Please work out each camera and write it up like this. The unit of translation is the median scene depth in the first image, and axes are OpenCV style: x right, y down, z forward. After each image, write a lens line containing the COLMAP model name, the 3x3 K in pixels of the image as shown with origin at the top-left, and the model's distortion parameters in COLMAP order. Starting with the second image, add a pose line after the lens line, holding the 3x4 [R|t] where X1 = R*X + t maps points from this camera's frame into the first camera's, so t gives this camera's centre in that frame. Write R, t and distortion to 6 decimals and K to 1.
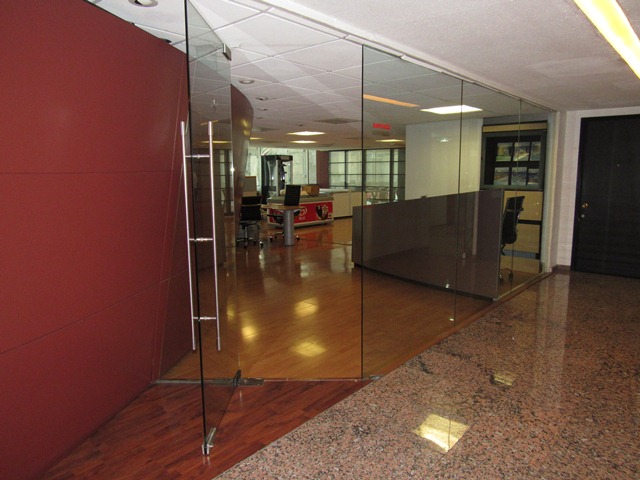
lens RADIAL K [[458.0, 0, 320.0], [0, 458.0, 240.0], [0, 0, 1]] dist [-0.027851, 0.006702]
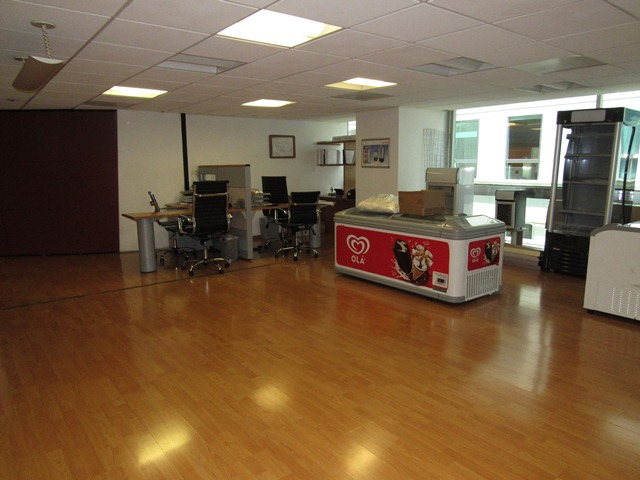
lens RADIAL K [[458.0, 0, 320.0], [0, 458.0, 240.0], [0, 0, 1]] dist [-0.027851, 0.006702]
pose [[-0.187633, 0.168796, -0.967627, 0.321513], [-0.134204, 0.971479, 0.195492, -0.120864], [0.973028, 0.166540, -0.159628, 0.840229]]
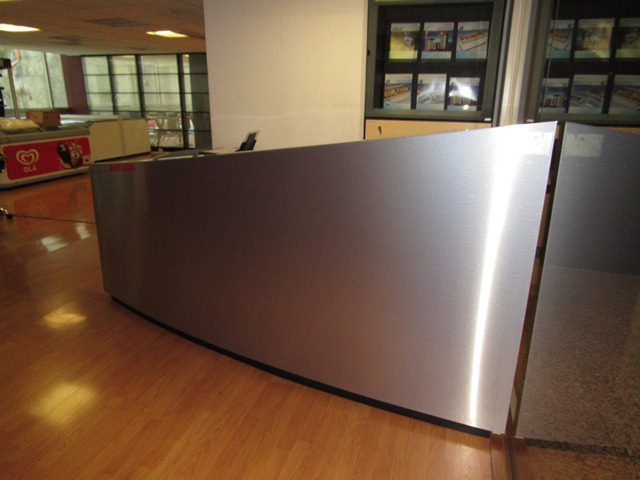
lens RADIAL K [[458.0, 0, 320.0], [0, 458.0, 240.0], [0, 0, 1]] dist [-0.027851, 0.006702]
pose [[0.908758, -0.115259, 0.401091, 0.043571], [0.049100, 0.983958, 0.171508, -0.032121], [-0.414425, -0.136166, 0.899839, 0.259935]]
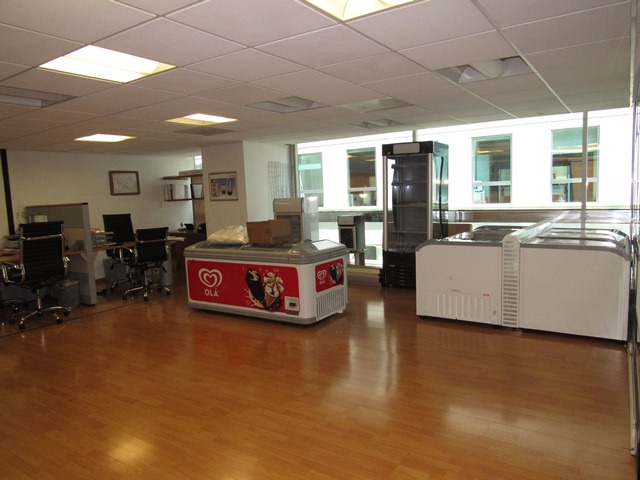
lens RADIAL K [[458.0, 0, 320.0], [0, 458.0, 240.0], [0, 0, 1]] dist [-0.027851, 0.006702]
pose [[0.127580, 0.102276, -0.986541, 0.329534], [-0.101836, 0.990763, 0.089544, -0.121015], [0.986586, 0.089042, 0.136817, 0.845500]]
